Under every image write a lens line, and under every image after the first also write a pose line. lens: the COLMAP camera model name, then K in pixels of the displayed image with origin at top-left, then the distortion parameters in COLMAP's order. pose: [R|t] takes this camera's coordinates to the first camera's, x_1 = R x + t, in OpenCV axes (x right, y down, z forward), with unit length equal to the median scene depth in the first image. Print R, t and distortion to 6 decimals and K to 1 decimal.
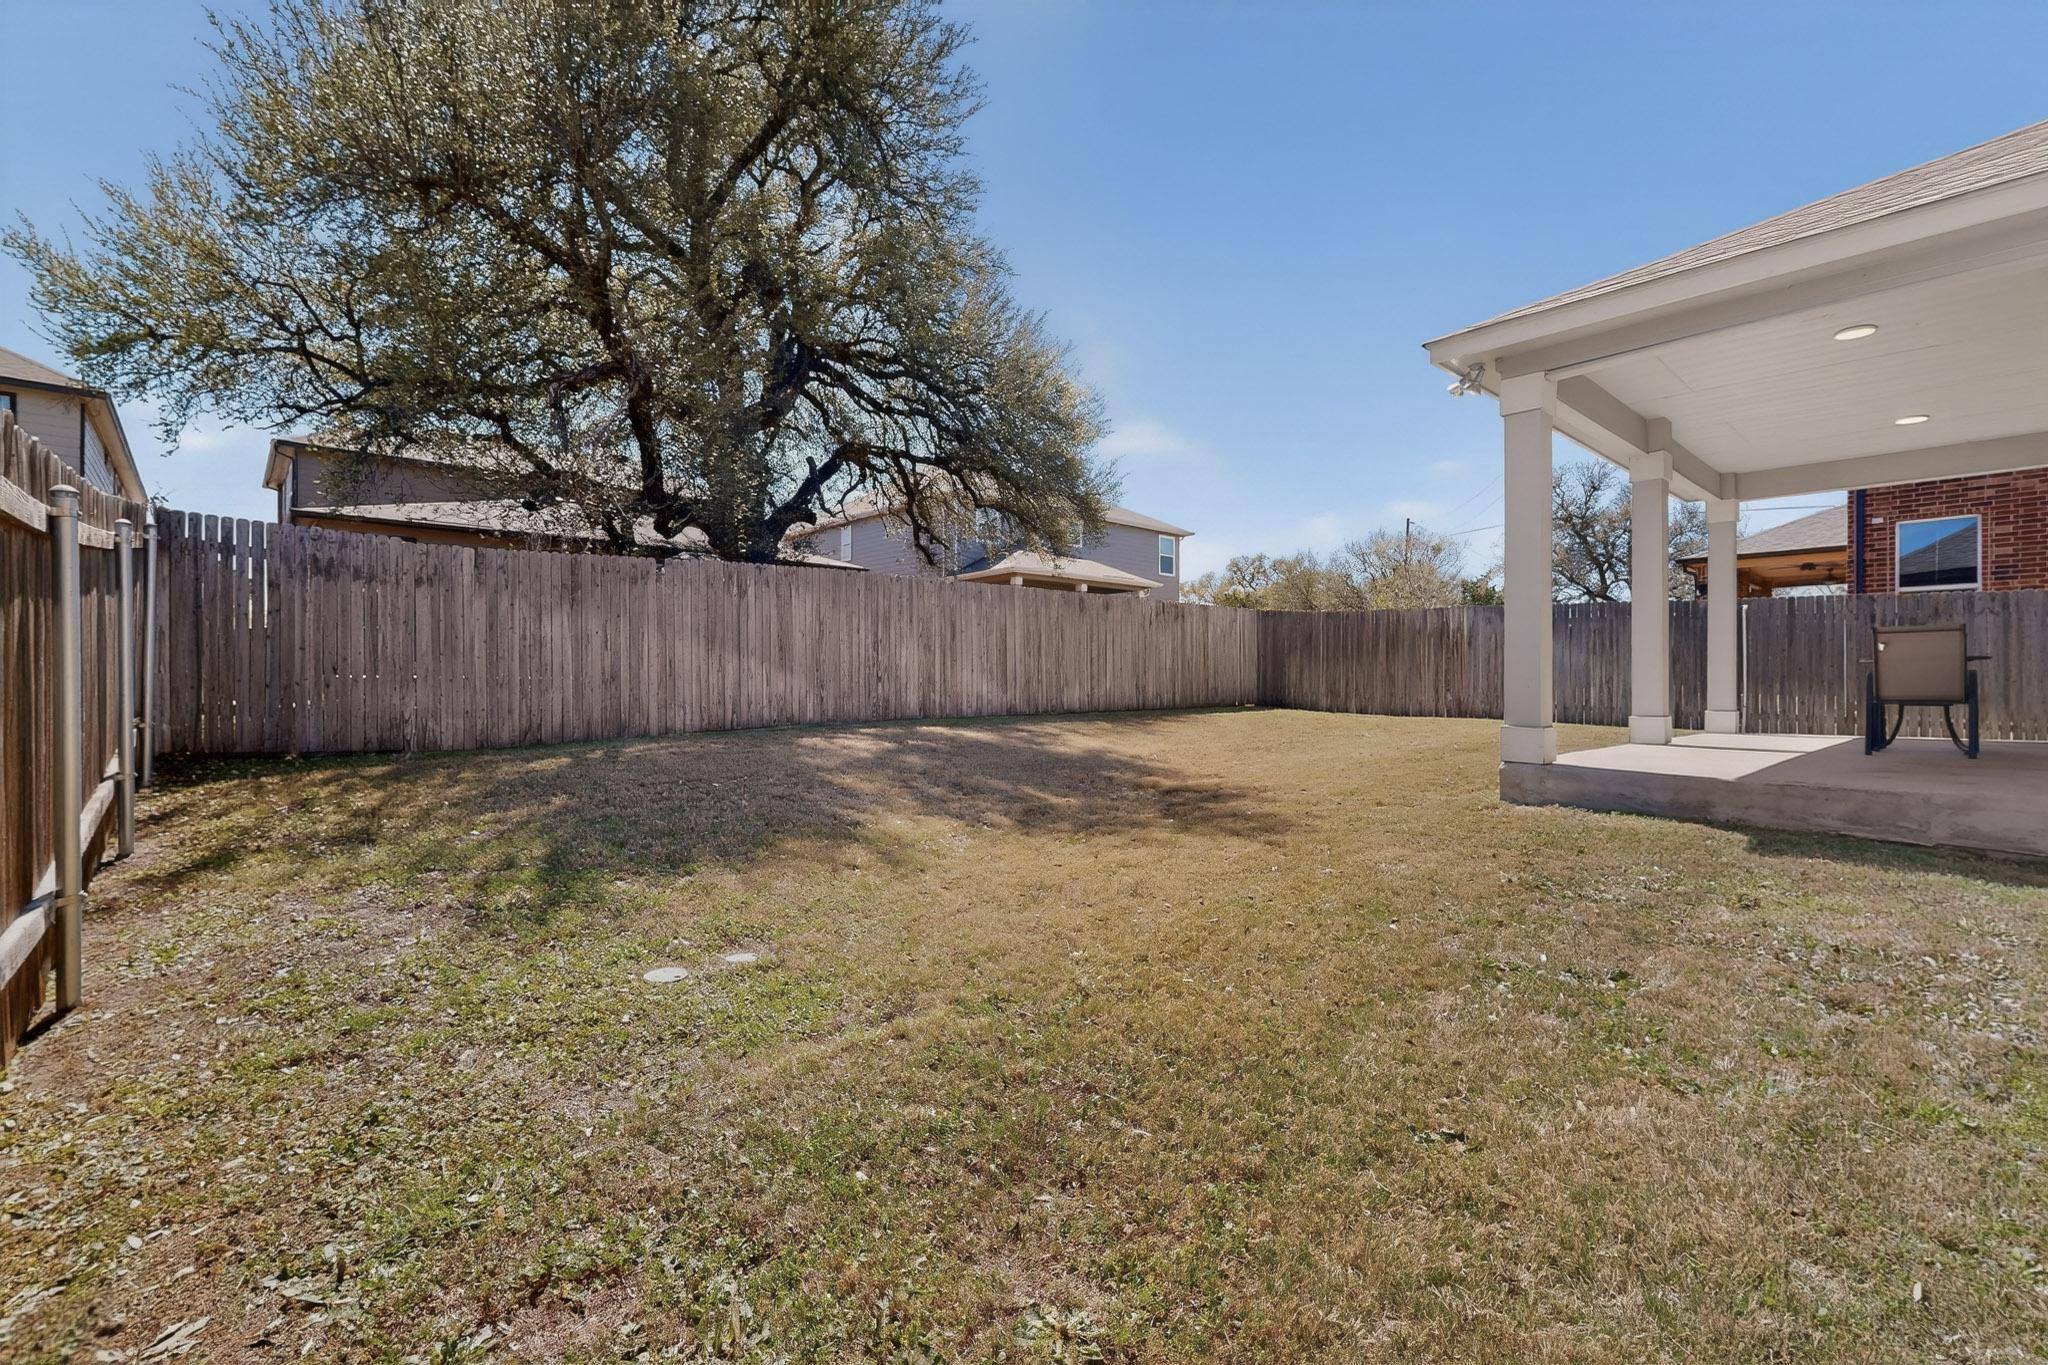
lens RADIAL K [[898.3, 0, 1016.5], [0, 898.3, 682.6], [0, 0, 1]] dist [0.004662, -0.001780]
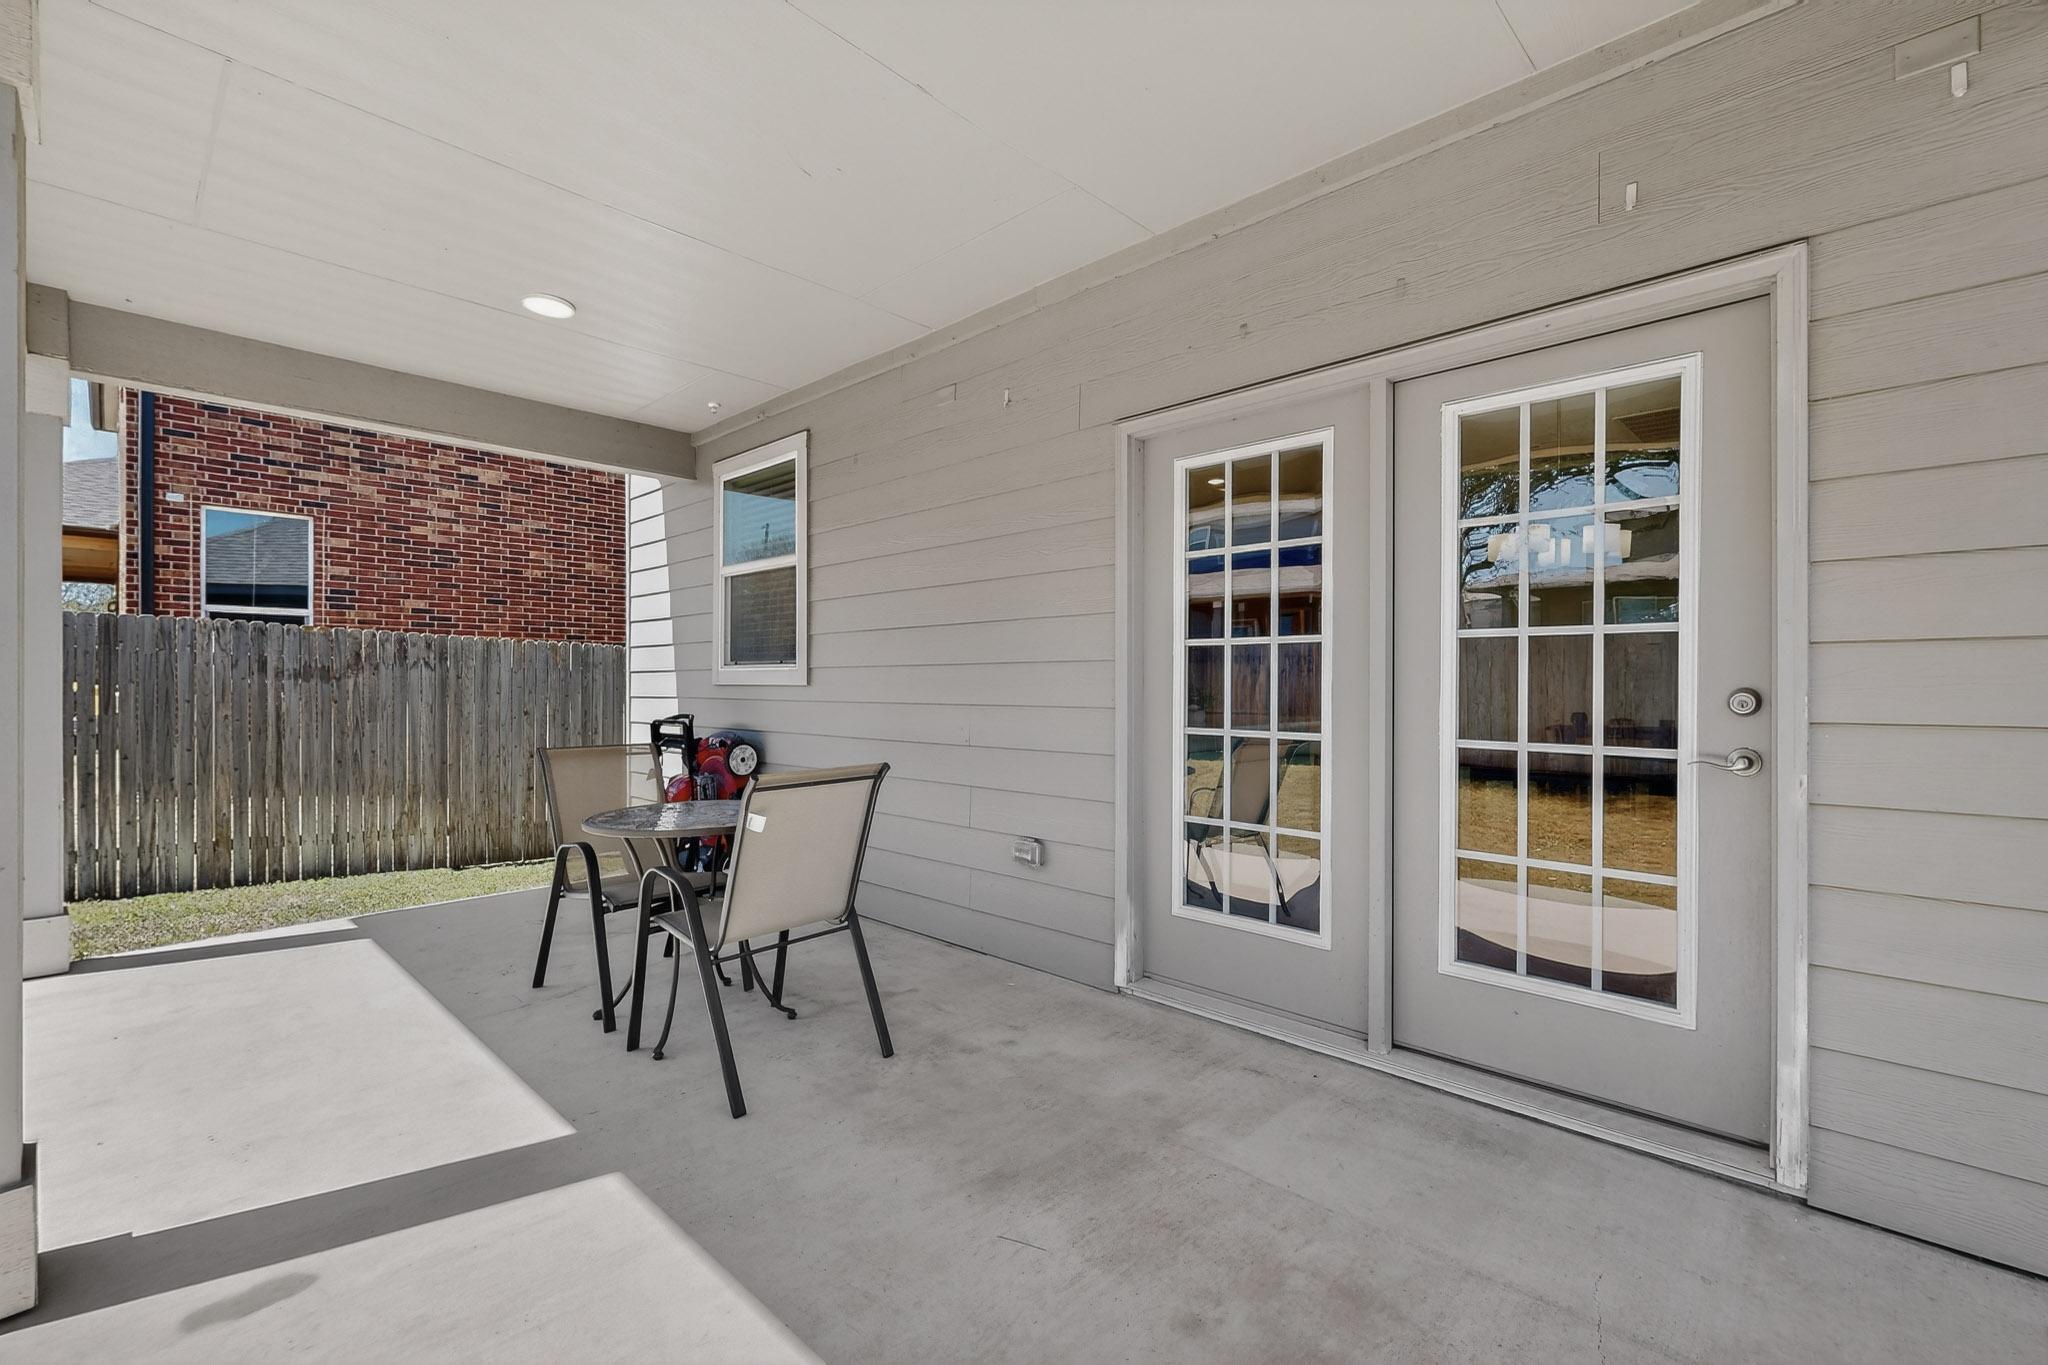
lens RADIAL K [[898.3, 0, 1017.8], [0, 898.3, 690.4], [0, 0, 1]] dist [0.004662, -0.001780]
pose [[-0.066516, -0.004842, 0.997774, 0.268124], [-0.004287, 0.999980, 0.004567, -0.046708], [-0.997776, -0.003973, -0.066535, 0.435381]]
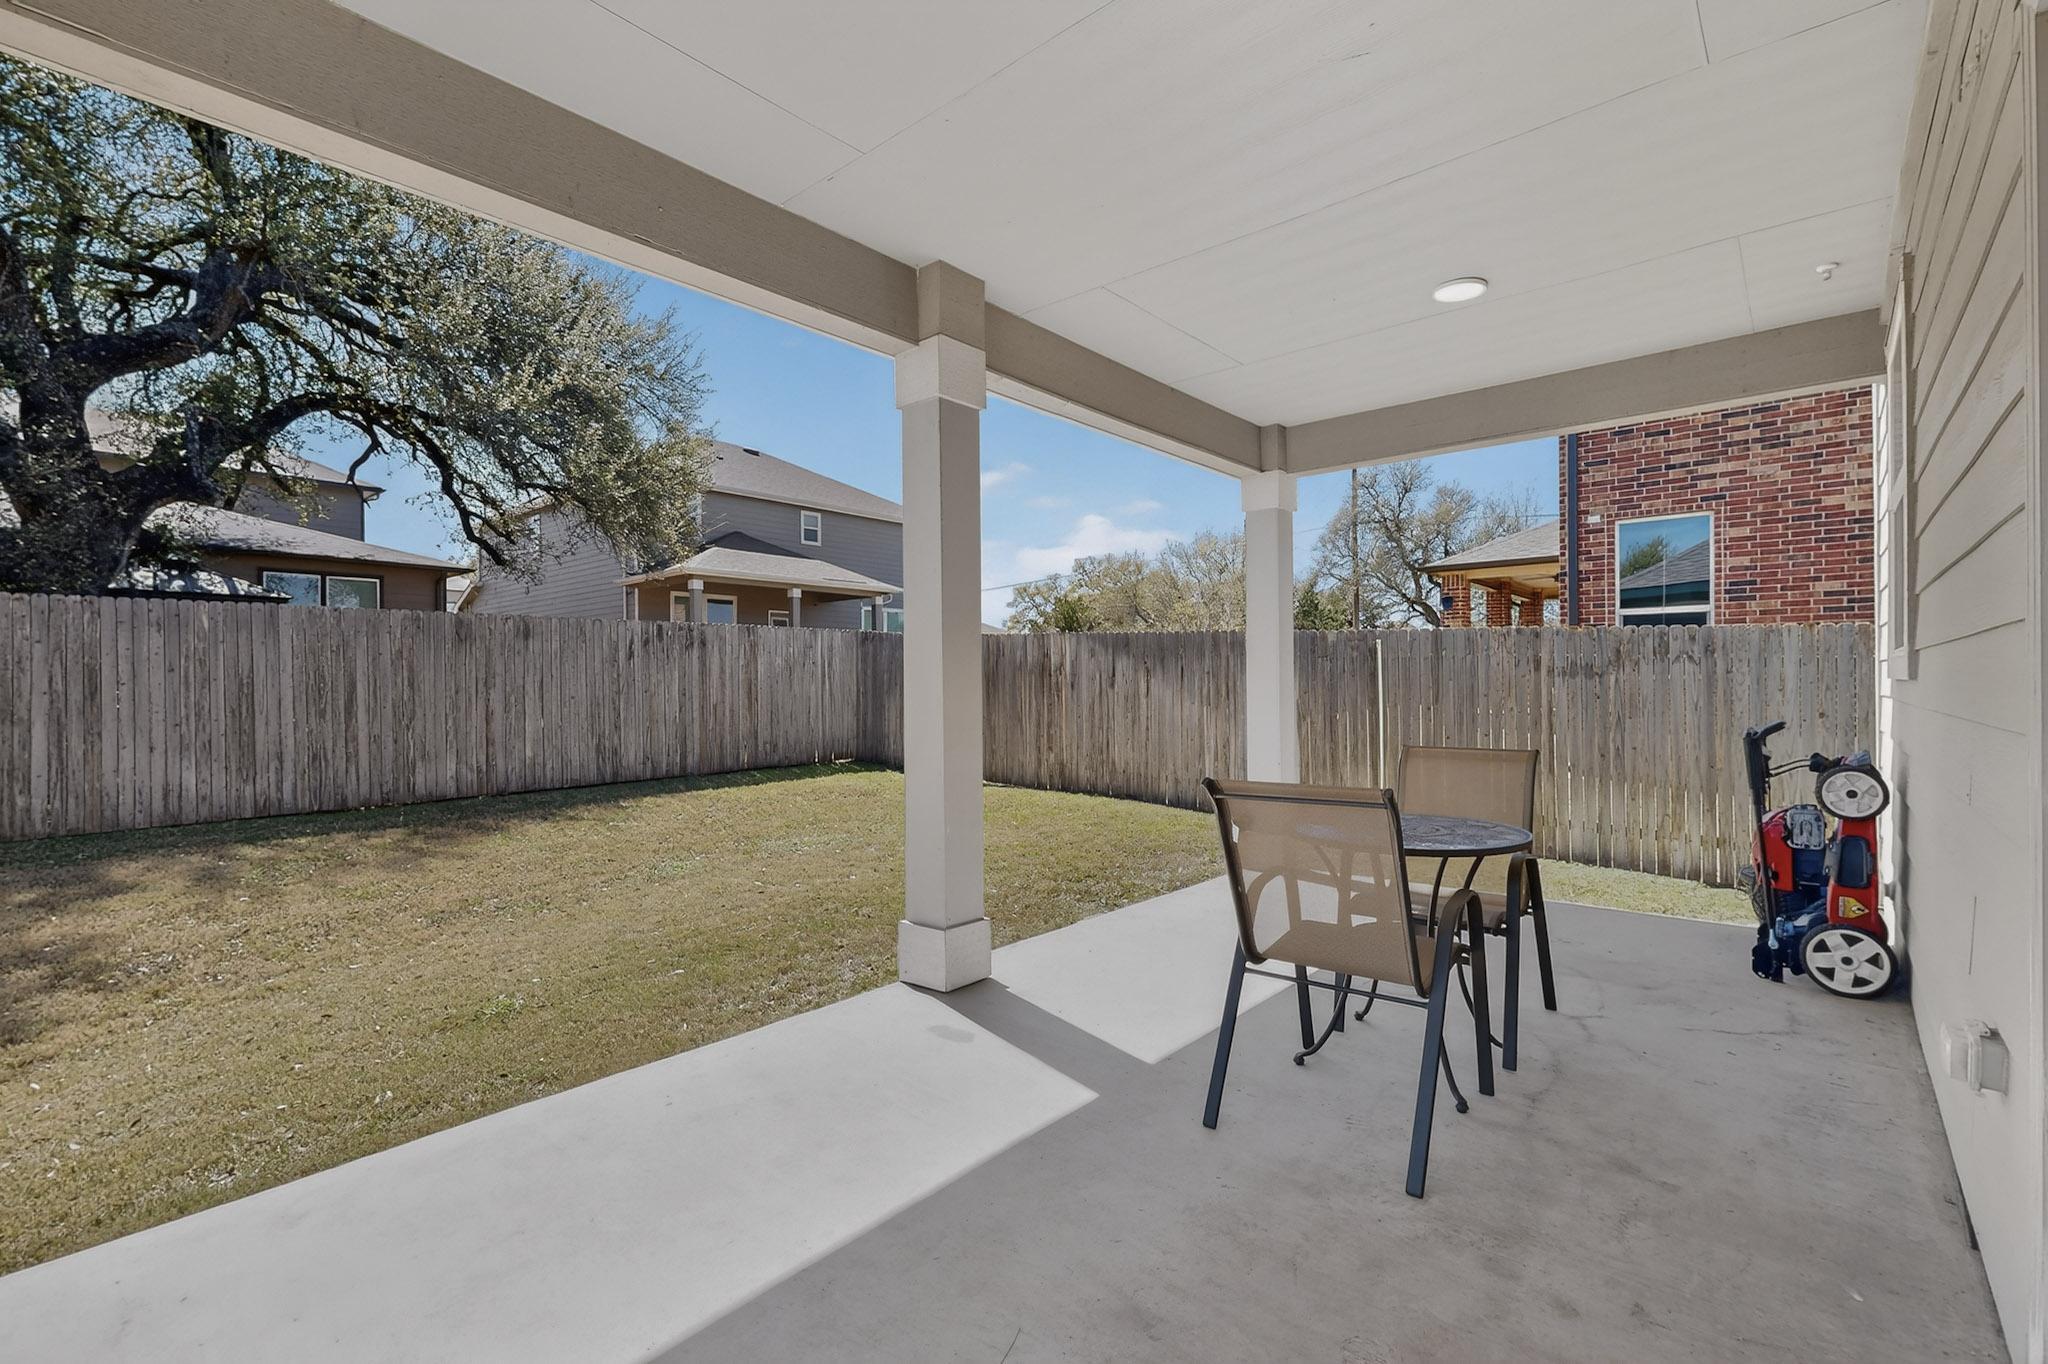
lens RADIAL K [[898.3, 0, 1023.6], [0, 898.3, 682.8], [0, 0, 1]] dist [0.004662, -0.001780]
pose [[0.993614, -0.006137, 0.112665, 0.396141], [0.006000, 0.999981, 0.001557, -0.047699], [-0.112673, -0.000872, 0.993632, 0.307892]]
